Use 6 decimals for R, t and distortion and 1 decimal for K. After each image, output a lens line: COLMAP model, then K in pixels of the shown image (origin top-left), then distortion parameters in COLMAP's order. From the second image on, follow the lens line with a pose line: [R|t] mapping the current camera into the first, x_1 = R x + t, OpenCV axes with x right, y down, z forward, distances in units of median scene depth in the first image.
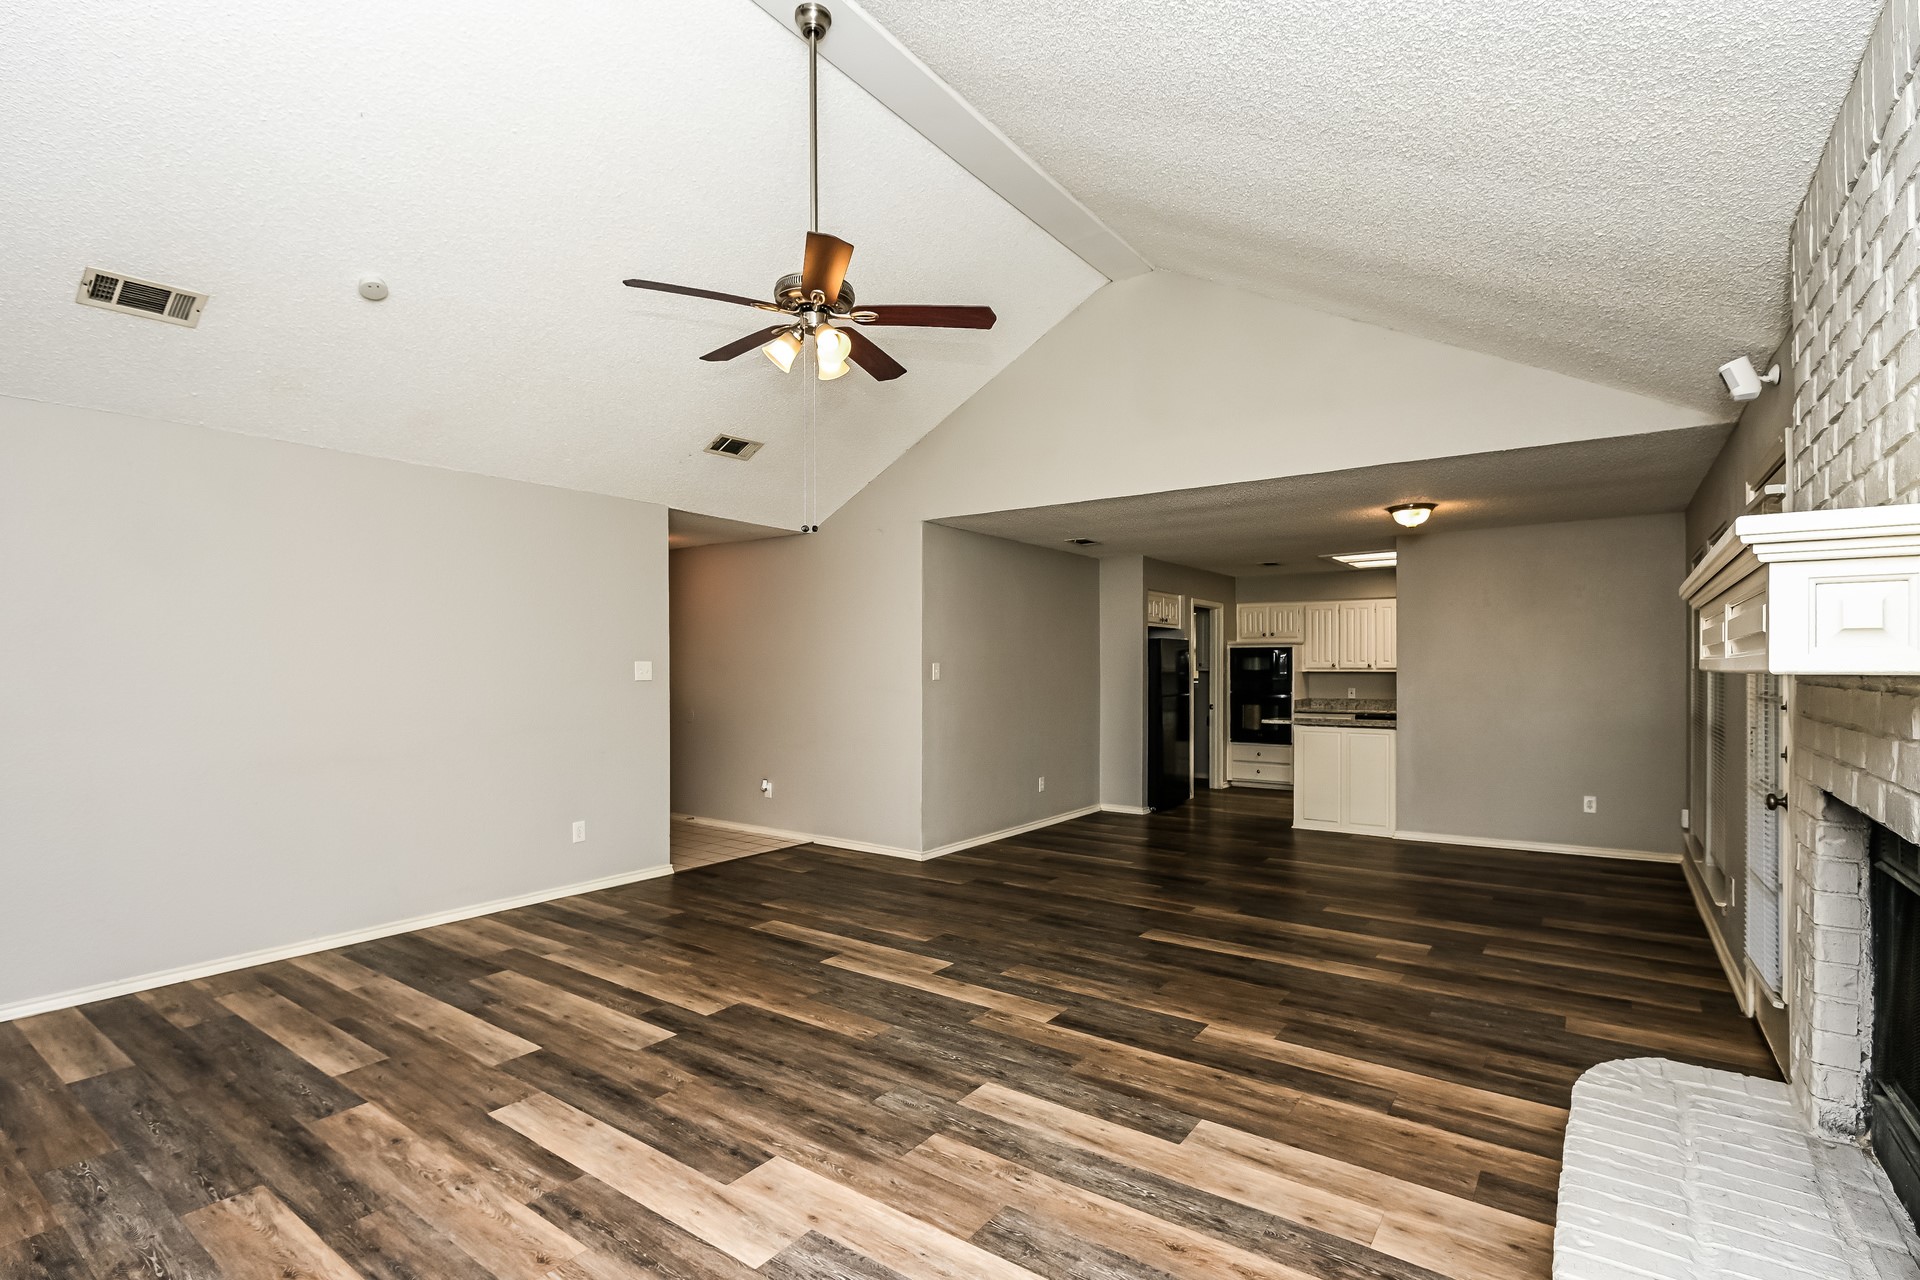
lens RADIAL K [[877.3, 0, 959.7], [0, 877.3, 654.3], [0, 0, 1]] dist [0.002610, 0.000128]
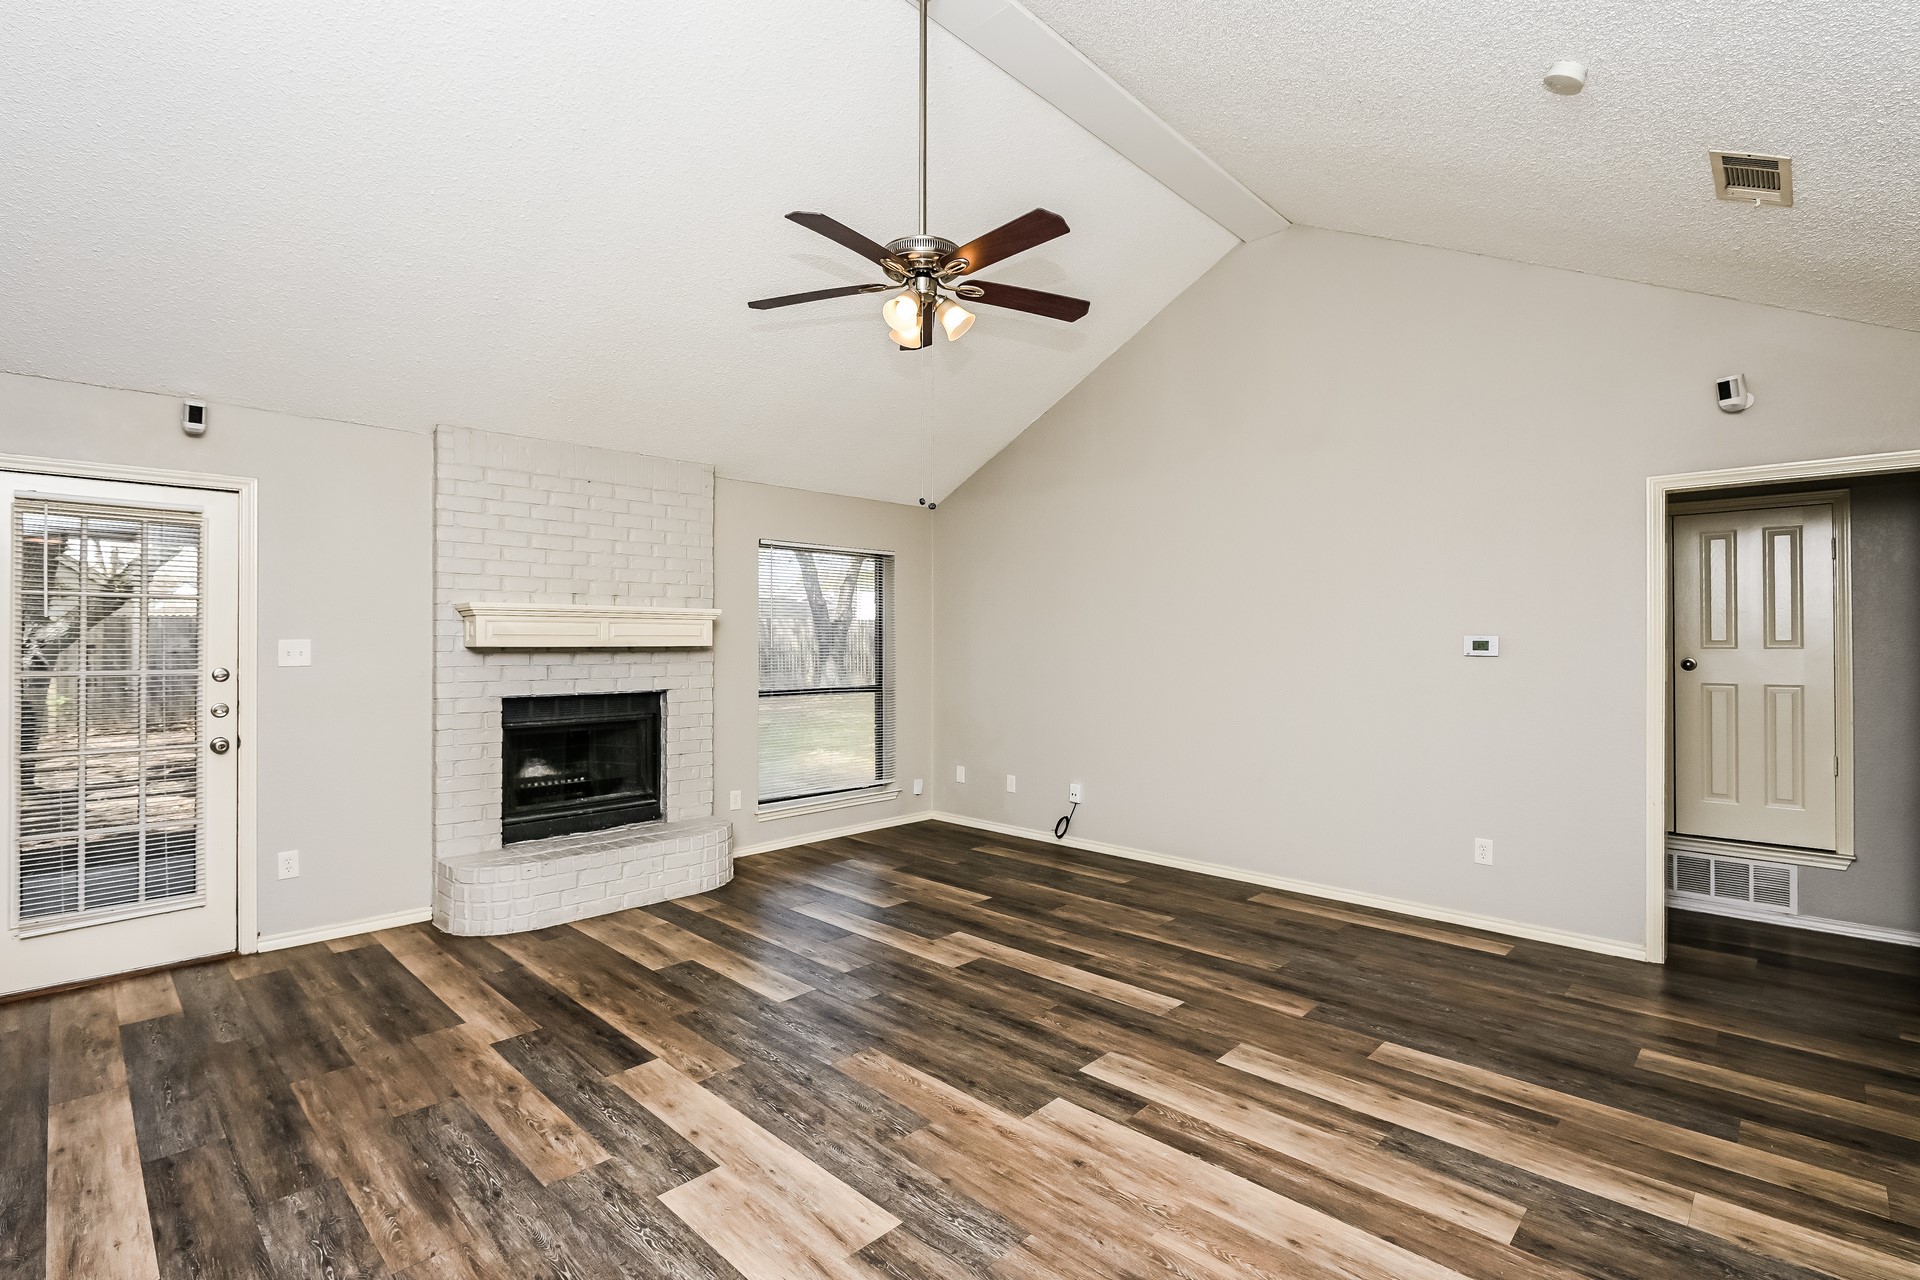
lens RADIAL K [[877.3, 0, 963.0], [0, 877.3, 641.2], [0, 0, 1]] dist [0.002610, 0.000128]
pose [[-0.988638, 0.002752, 0.150290, -0.362741], [0.000441, 0.999881, -0.015413, 0.026282], [-0.150315, -0.015171, -0.988522, 2.001322]]
